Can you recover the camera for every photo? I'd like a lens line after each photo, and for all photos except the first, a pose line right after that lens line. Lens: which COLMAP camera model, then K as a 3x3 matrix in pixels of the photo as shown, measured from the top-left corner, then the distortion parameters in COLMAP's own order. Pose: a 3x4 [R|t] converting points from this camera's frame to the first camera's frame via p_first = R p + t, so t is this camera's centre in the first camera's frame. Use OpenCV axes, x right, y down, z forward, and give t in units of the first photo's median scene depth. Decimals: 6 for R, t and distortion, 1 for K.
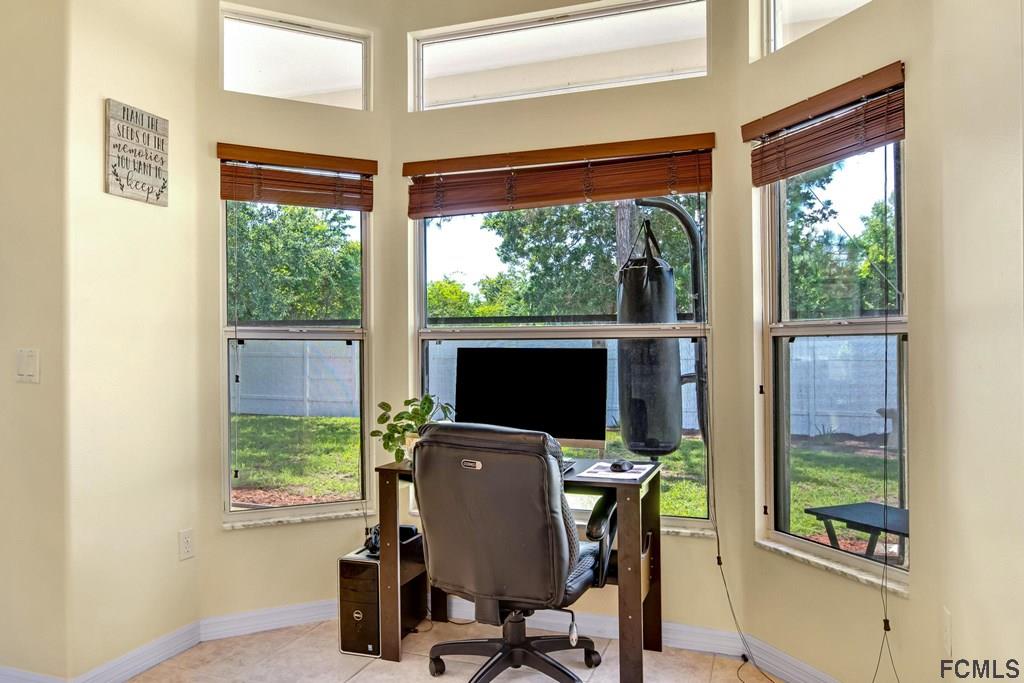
lens RADIAL K [[760.1, 0, 509.6], [0, 760.1, 332.8], [0, 0, 1]] dist [0.025415, -0.004345]
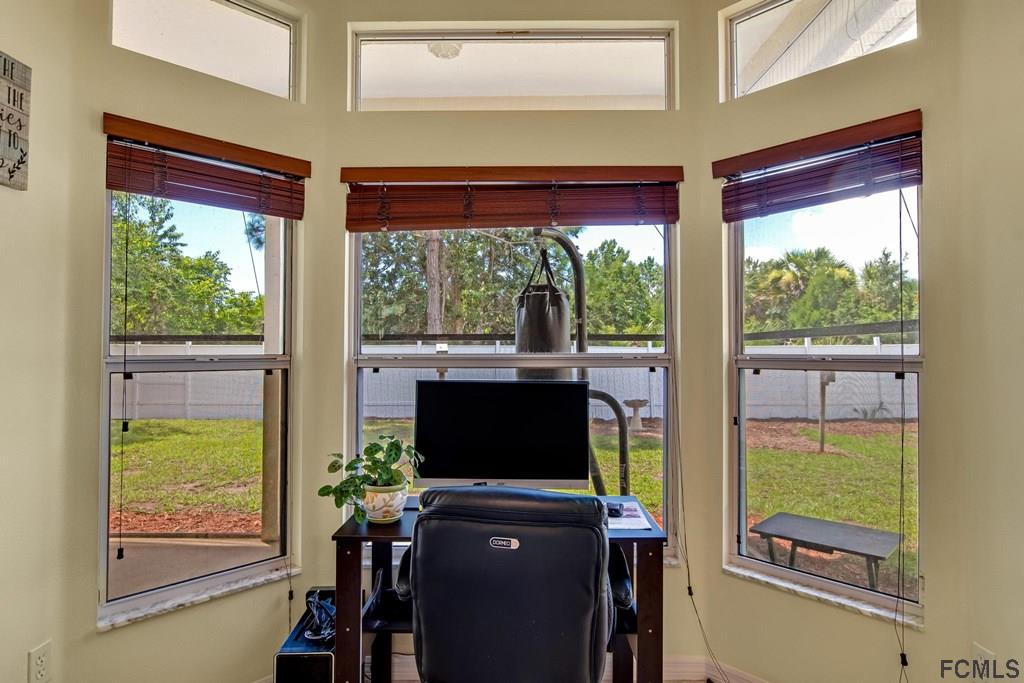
lens RADIAL K [[587.8, 0, 519.1], [0, 587.8, 336.4], [0, 0, 1]] dist [-0.024311, 0.009966]
pose [[0.943088, 0.010808, 0.332368, -0.170886], [-0.009177, 0.999937, -0.006477, -0.026109], [-0.332418, 0.003058, 0.943127, 0.300653]]
